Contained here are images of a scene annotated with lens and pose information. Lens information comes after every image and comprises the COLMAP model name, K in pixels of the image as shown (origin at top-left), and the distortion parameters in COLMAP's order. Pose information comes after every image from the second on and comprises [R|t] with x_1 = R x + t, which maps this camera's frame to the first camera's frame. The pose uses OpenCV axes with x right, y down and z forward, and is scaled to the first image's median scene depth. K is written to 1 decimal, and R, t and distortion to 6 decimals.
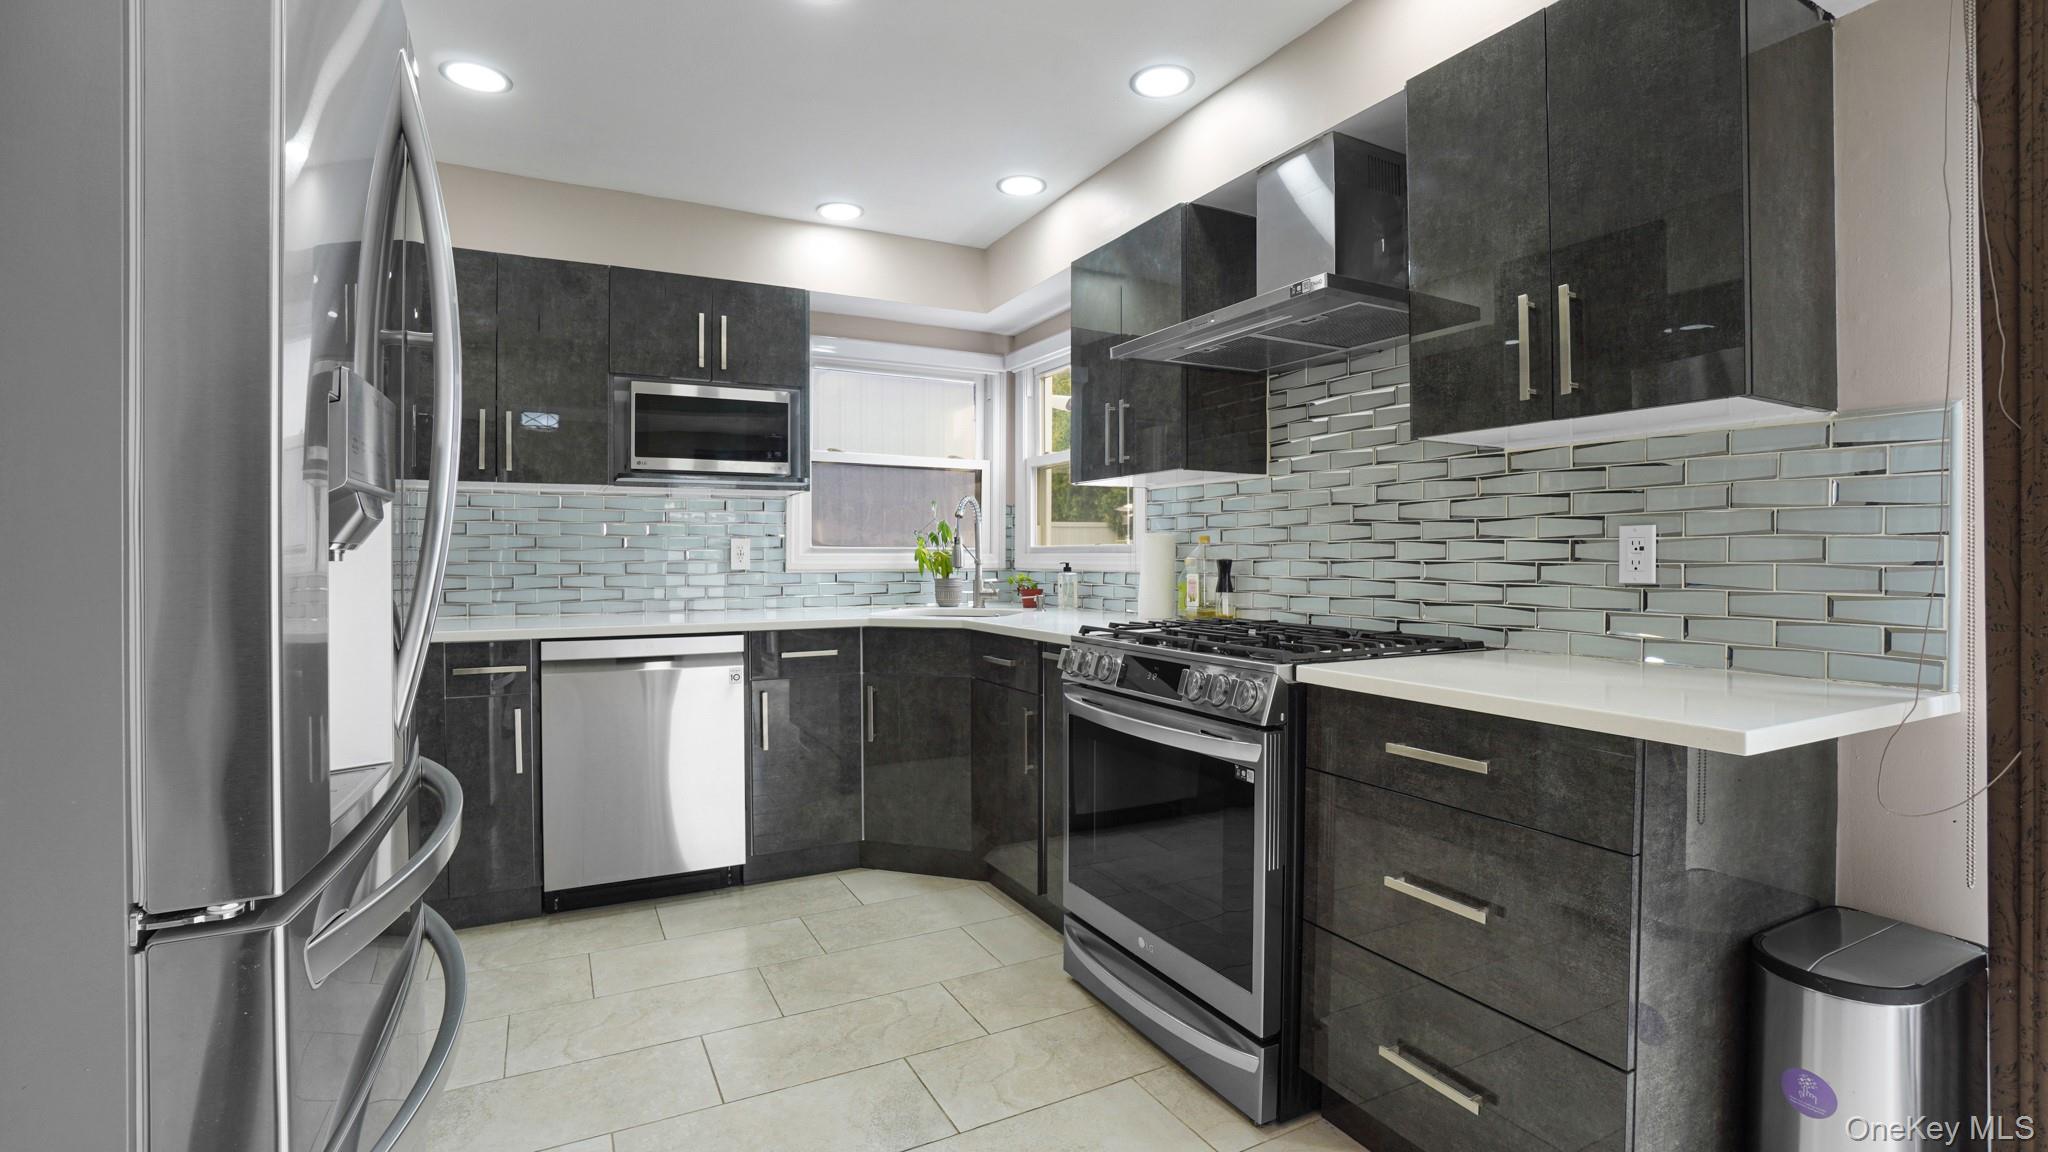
lens RADIAL K [[905.5, 0, 1022.7], [0, 905.5, 545.6], [0, 0, 1]] dist [-0.052458, 0.014620]
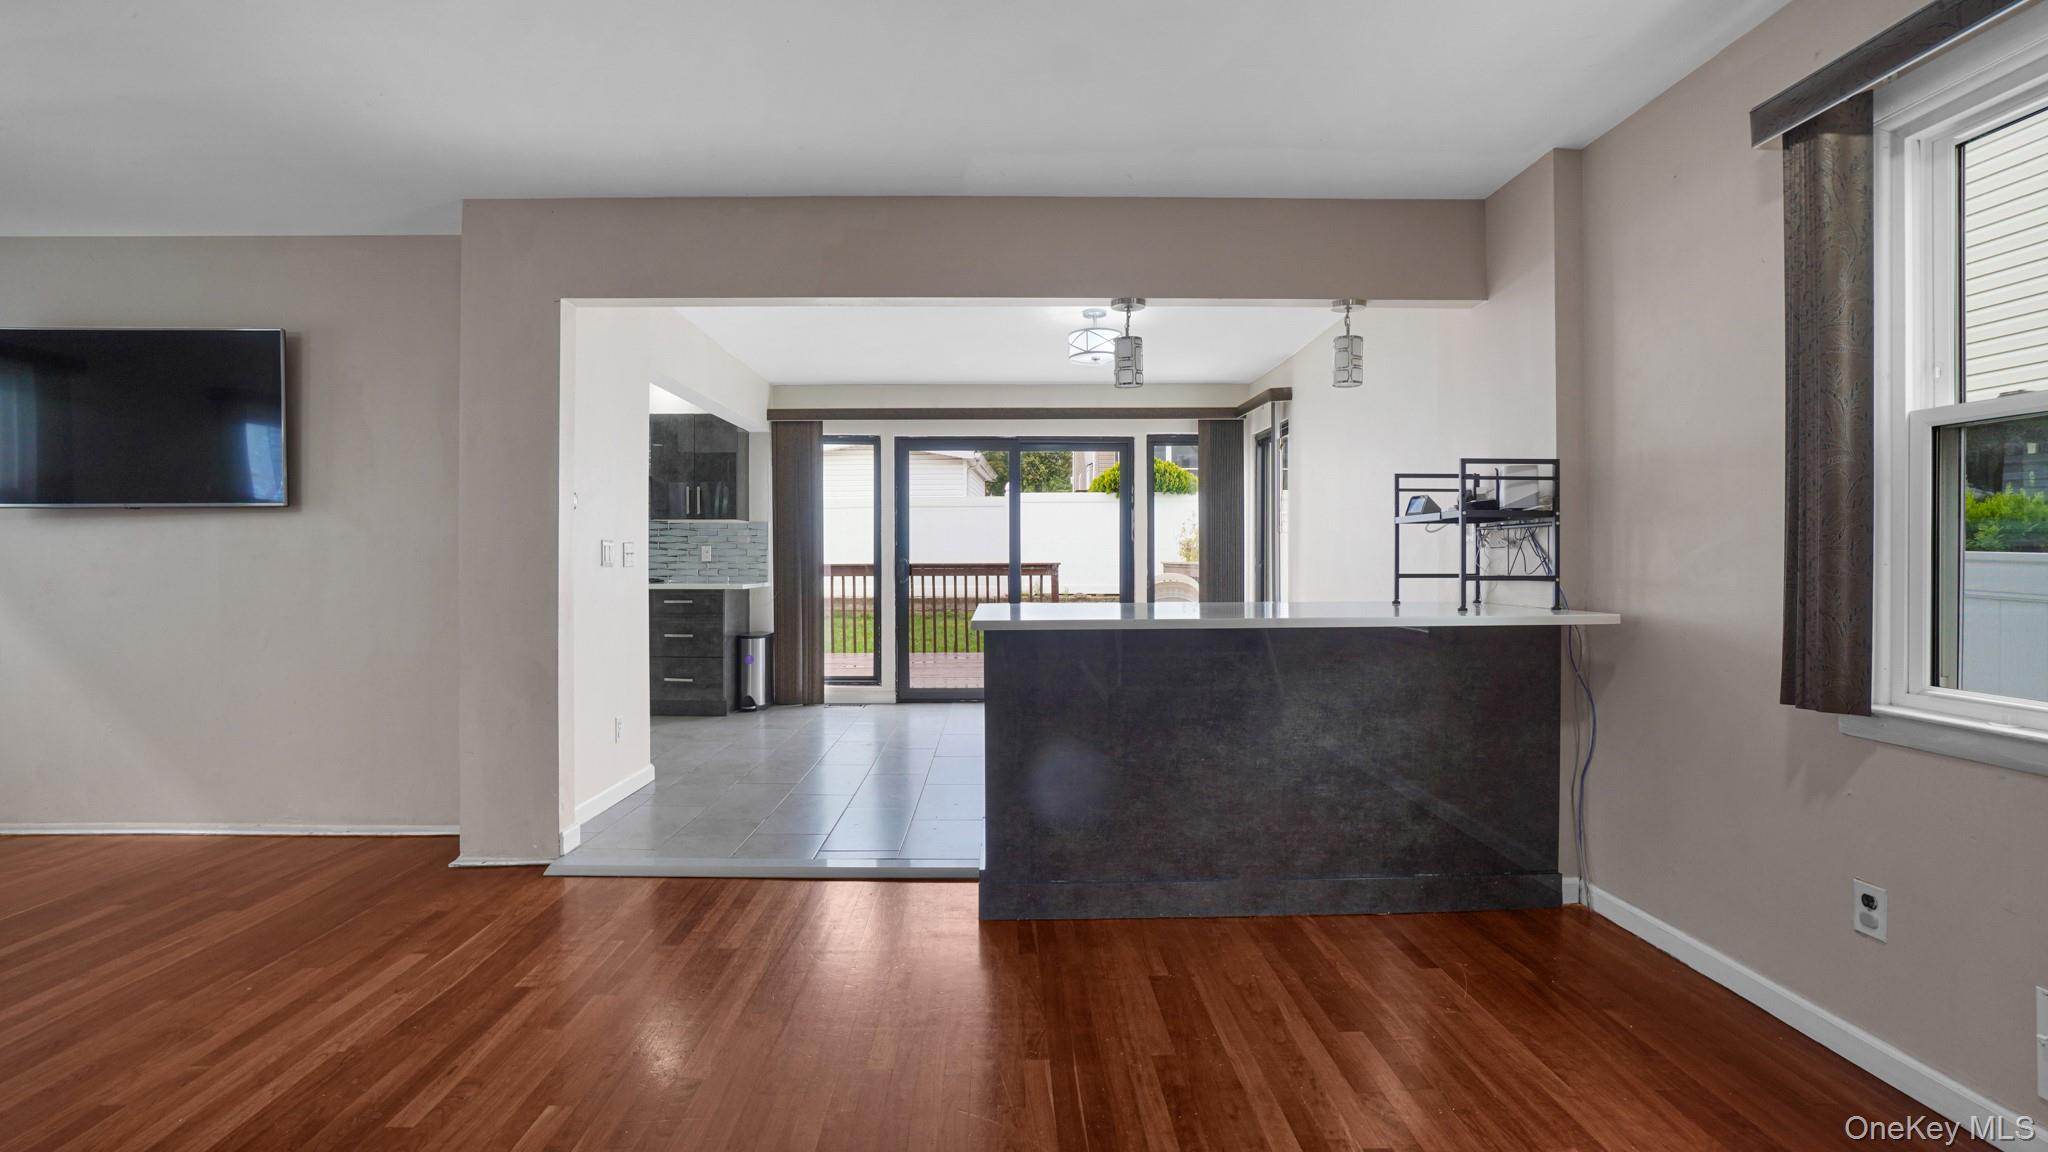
lens RADIAL K [[901.1, 0, 1019.6], [0, 901.1, 569.0], [0, 0, 1]] dist [-0.063286, 0.021881]
pose [[0.457755, -0.009081, 0.889032, -1.318486], [-0.008497, 0.999857, 0.014588, 0.005142], [-0.889038, -0.014231, 0.457613, -1.222399]]
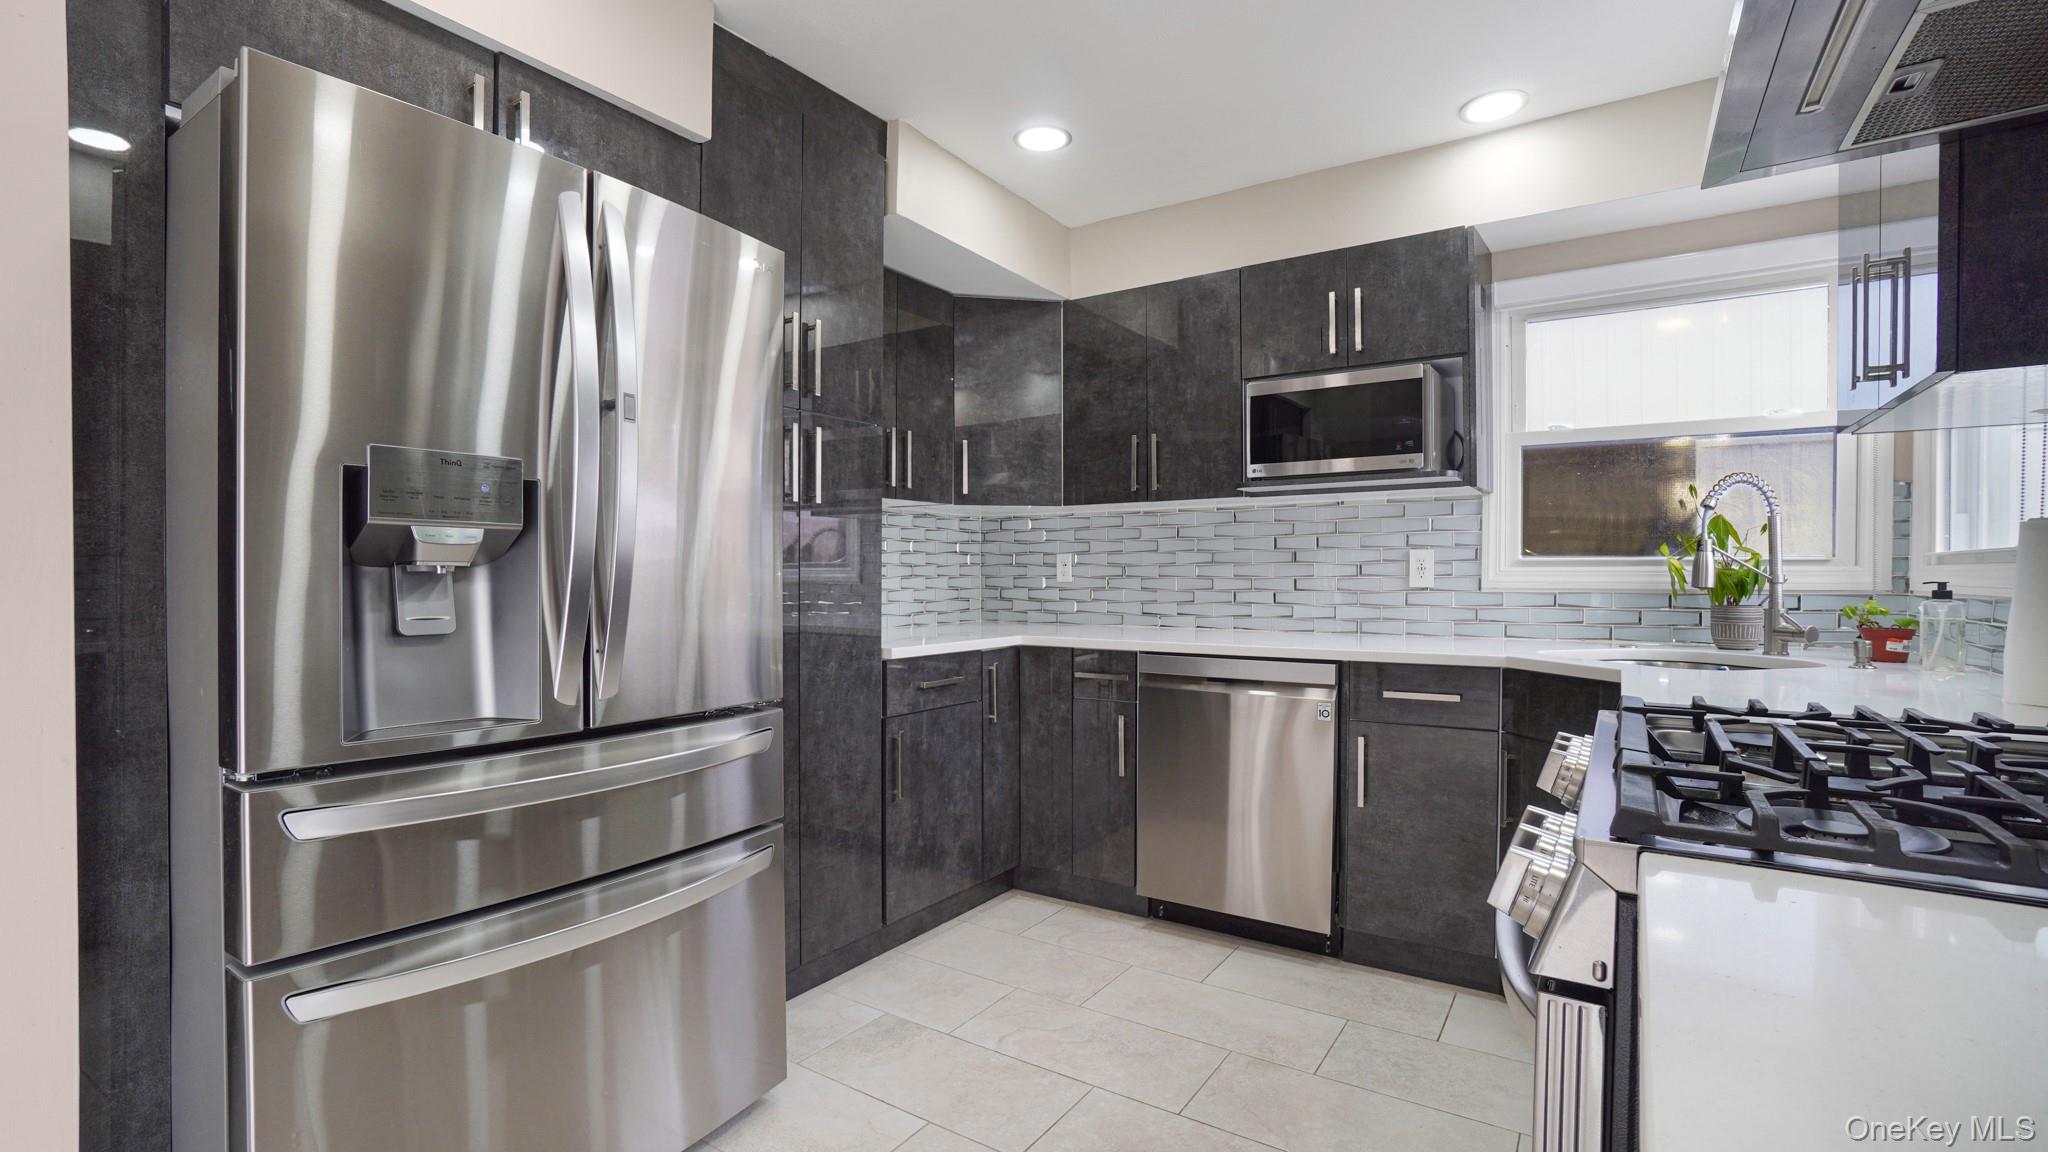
lens RADIAL K [[912.6, 0, 1018.2], [0, 912.6, 578.4], [0, 0, 1]] dist [-0.067634, 0.023894]
pose [[0.472891, 0.005377, -0.881104, 0.308419], [0.010392, 0.999878, 0.011679, 0.006544], [0.881059, -0.014680, 0.472778, 0.361333]]
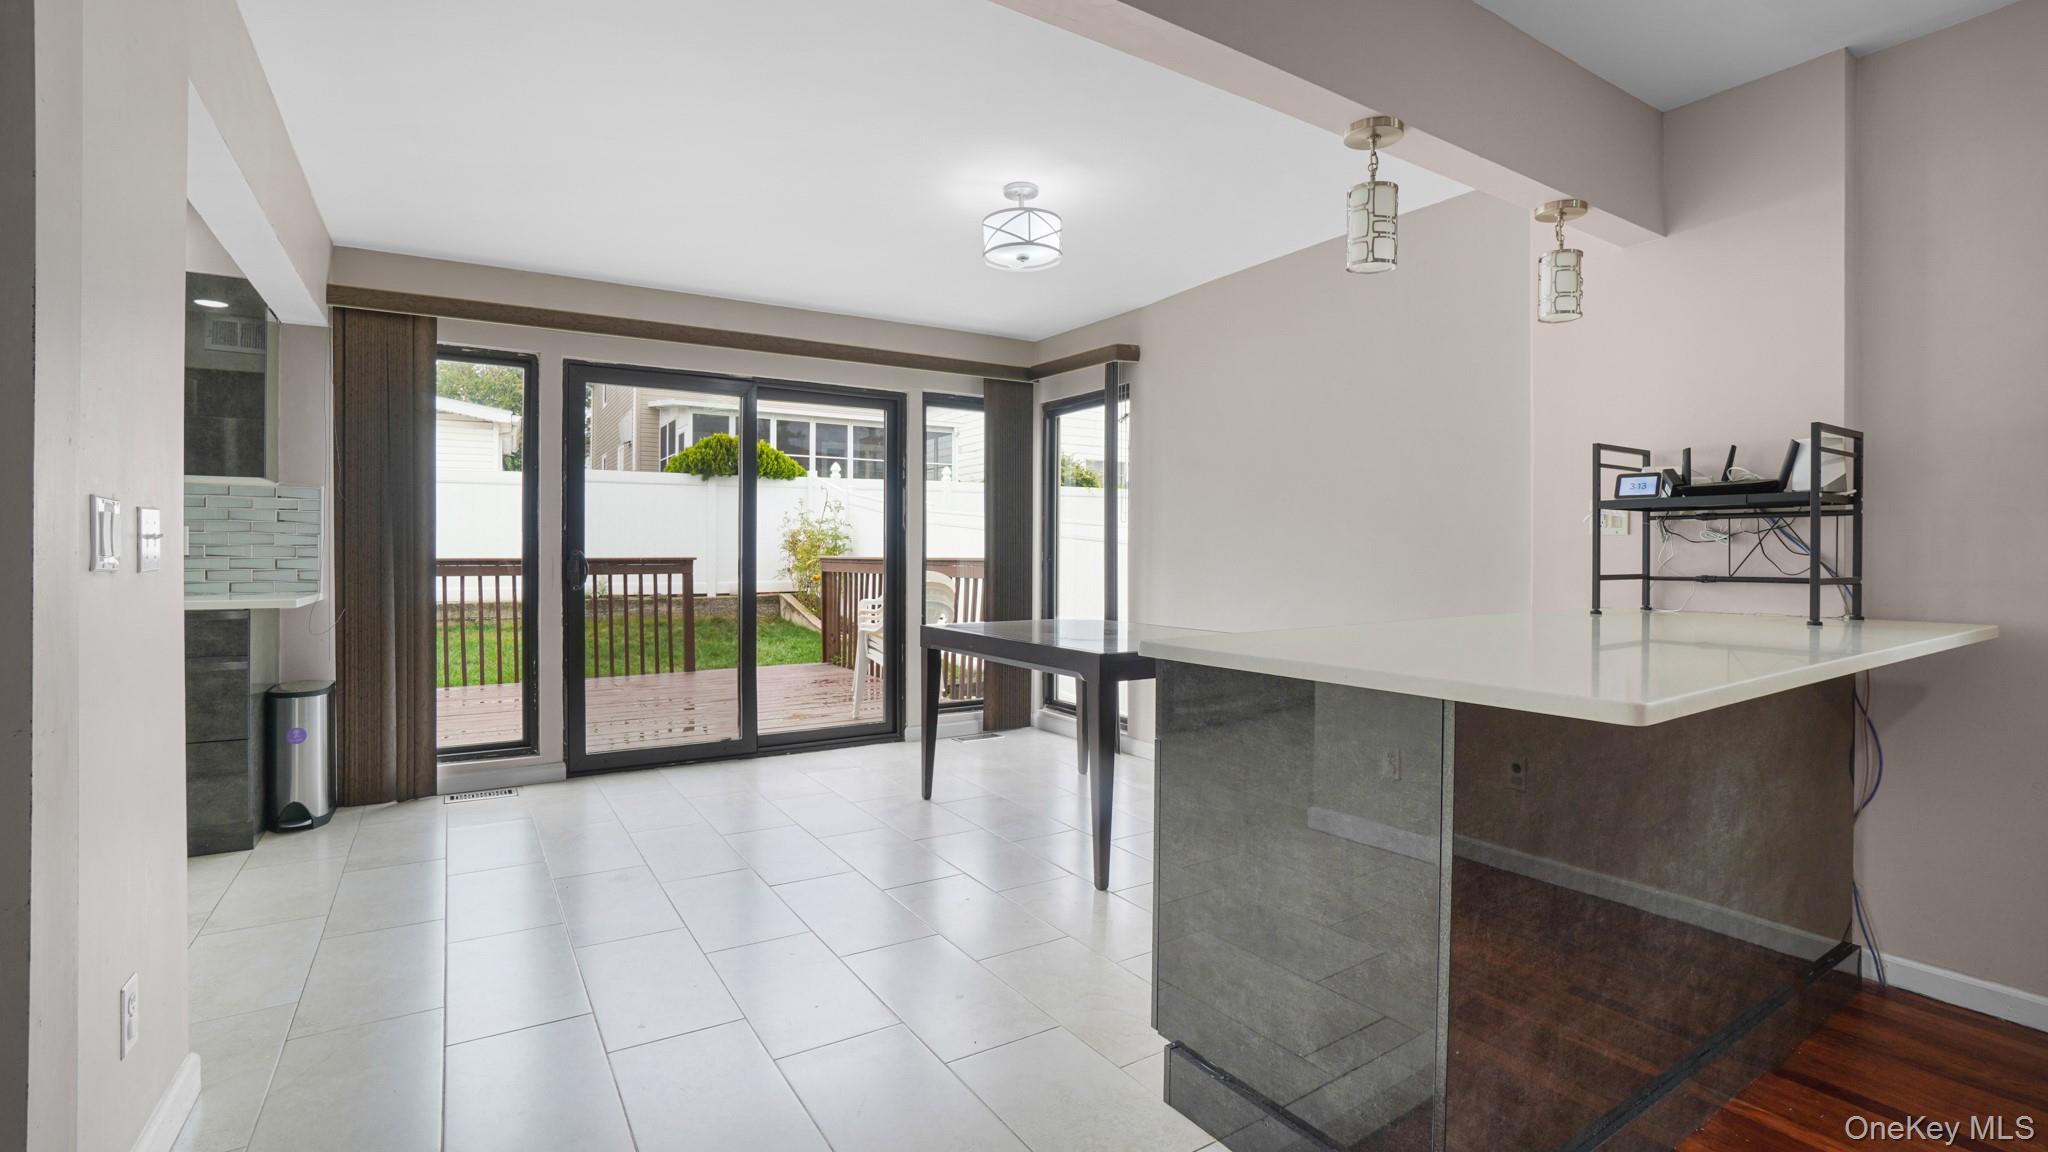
lens RADIAL K [[901.1, 0, 1019.6], [0, 901.1, 569.0], [0, 0, 1]] dist [-0.063286, 0.021881]
pose [[-0.074547, -0.016563, 0.997080, -0.883180], [-0.012590, 0.999798, 0.015667, 0.011830], [-0.997138, -0.011385, -0.074740, -0.474693]]
